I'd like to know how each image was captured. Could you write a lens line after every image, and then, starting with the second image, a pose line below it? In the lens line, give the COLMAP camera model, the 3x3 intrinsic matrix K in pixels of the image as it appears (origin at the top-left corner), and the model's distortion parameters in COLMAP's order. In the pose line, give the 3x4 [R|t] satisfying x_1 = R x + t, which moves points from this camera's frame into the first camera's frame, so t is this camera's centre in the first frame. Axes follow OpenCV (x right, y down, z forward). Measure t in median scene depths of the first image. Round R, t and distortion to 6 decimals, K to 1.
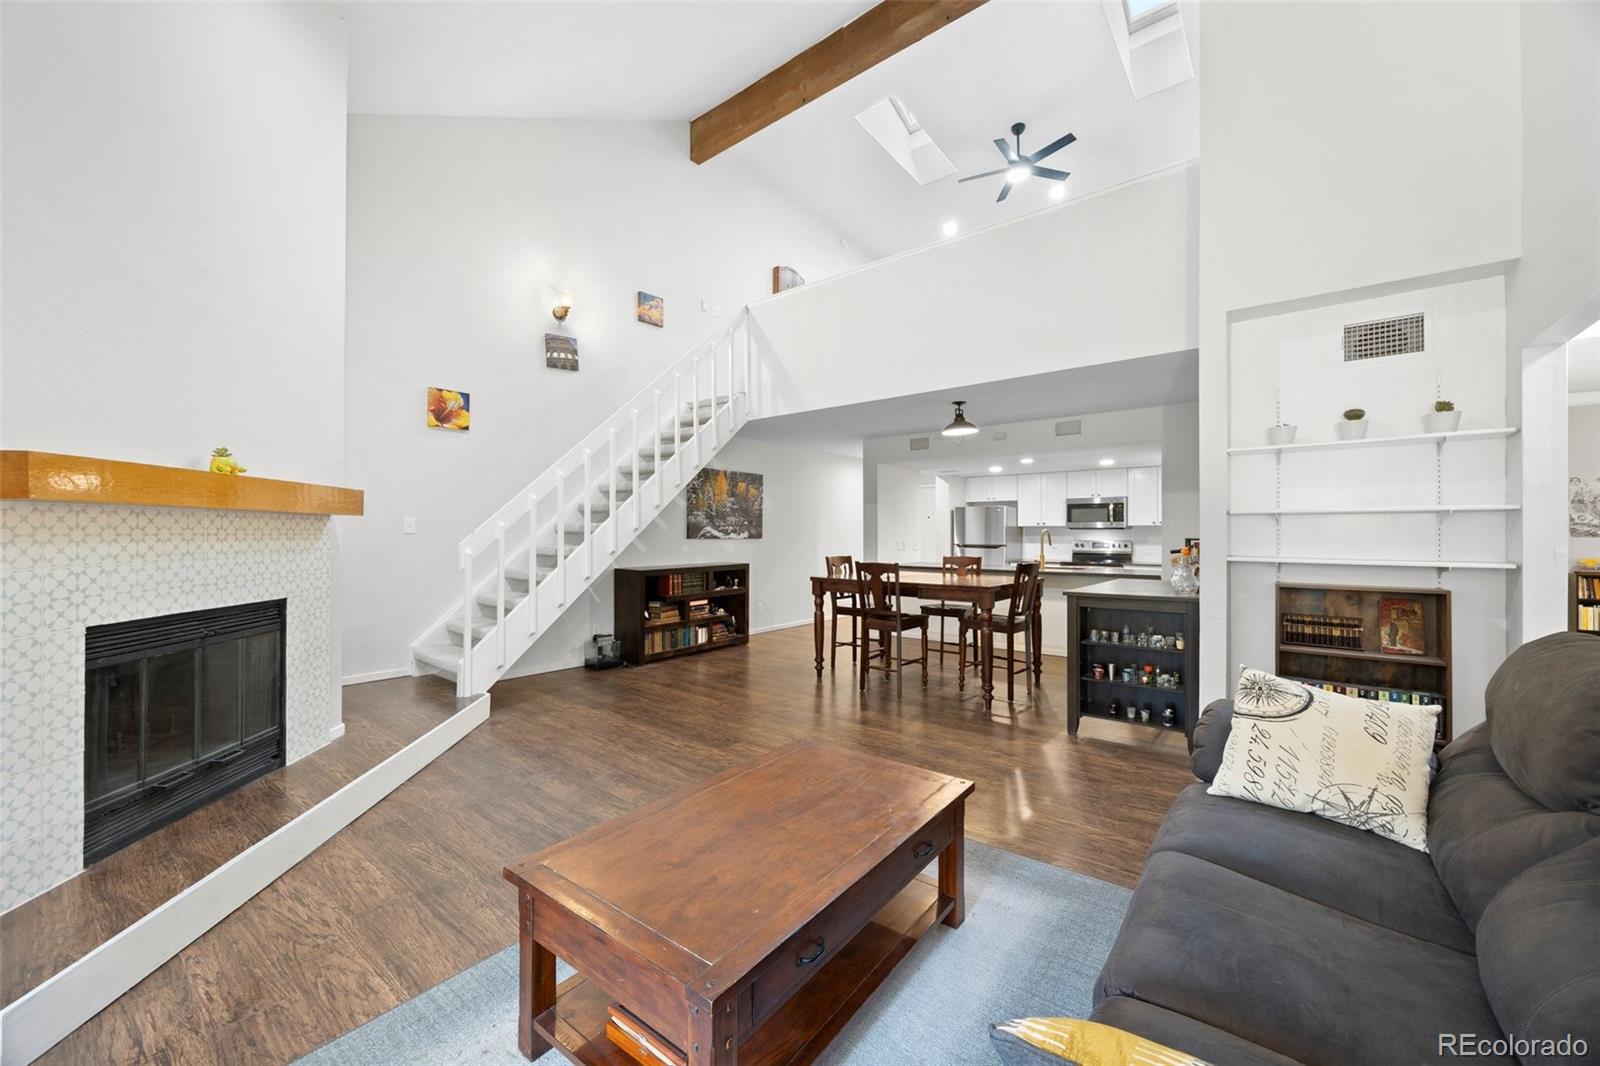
lens RADIAL K [[612.1, 0, 802.3], [0, 612.1, 535.3], [0, 0, 1]] dist [0.000766, 0.000134]
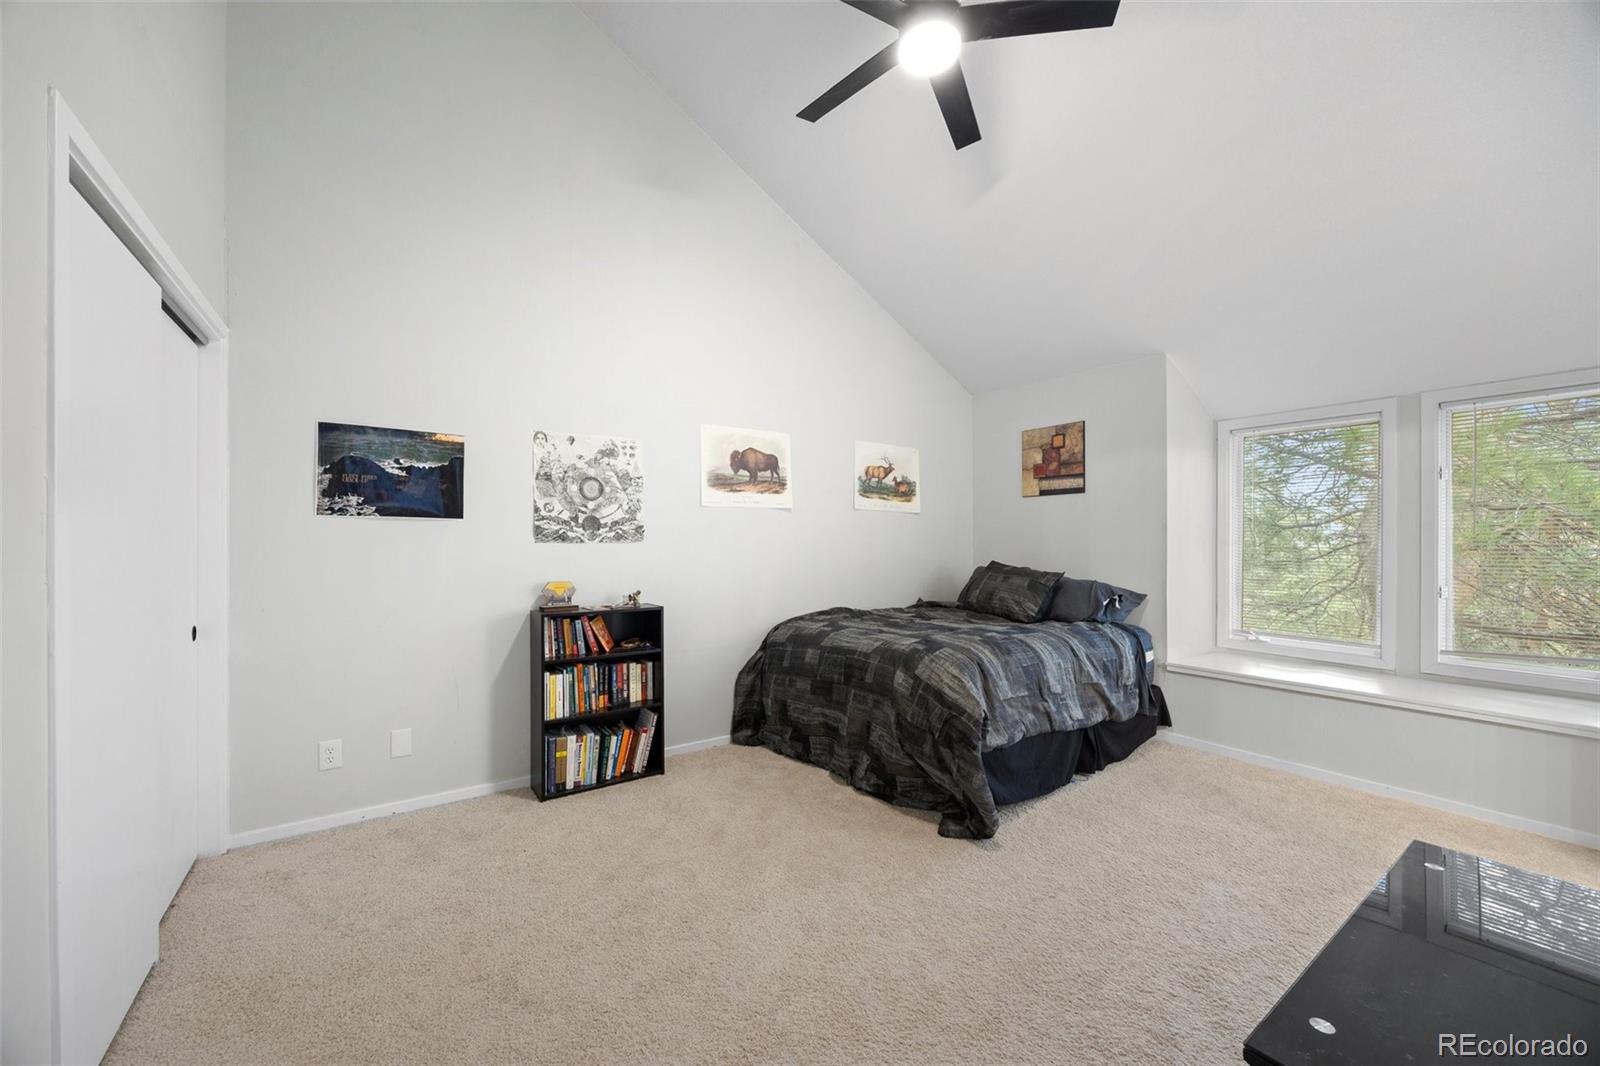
lens RADIAL K [[612.1, 0, 800.9], [0, 612.1, 536.3], [0, 0, 1]] dist [0.000766, 0.000134]
pose [[0.289070, 0.000278, 0.957308, 0.825786], [0.001550, 0.999999, -0.000759, -0.001606], [-0.957307, 0.001703, 0.289069, 0.636311]]
